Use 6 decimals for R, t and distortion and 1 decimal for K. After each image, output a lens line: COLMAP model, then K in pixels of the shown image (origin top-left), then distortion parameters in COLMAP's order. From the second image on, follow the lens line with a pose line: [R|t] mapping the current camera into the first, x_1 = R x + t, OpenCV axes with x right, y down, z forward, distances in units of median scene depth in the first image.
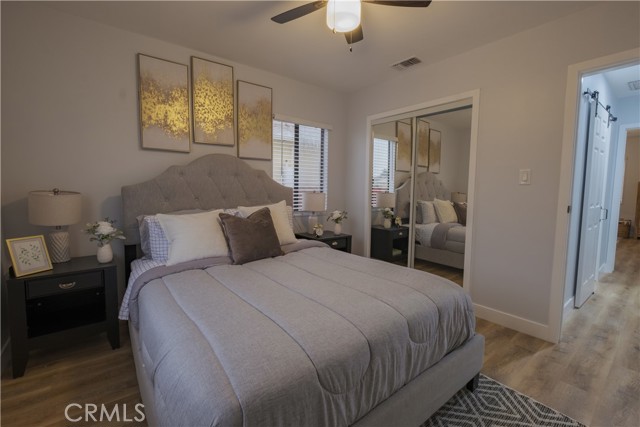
lens RADIAL K [[279.2, 0, 318.4], [0, 279.2, 213.1], [0, 0, 1]] dist [-0.007857, 0.000162]
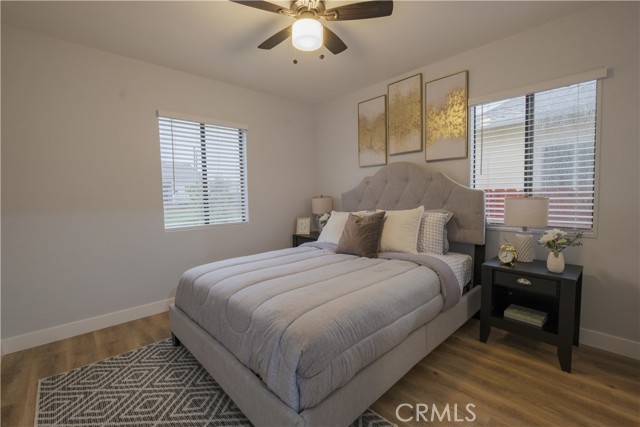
lens RADIAL K [[279.2, 0, 322.2], [0, 279.2, 211.5], [0, 0, 1]] dist [-0.007857, 0.000162]
pose [[0.094549, 0.046916, -0.994414, 0.657830], [-0.075599, 0.996343, 0.039819, -0.033921], [0.992646, 0.071412, 0.097750, 0.551519]]
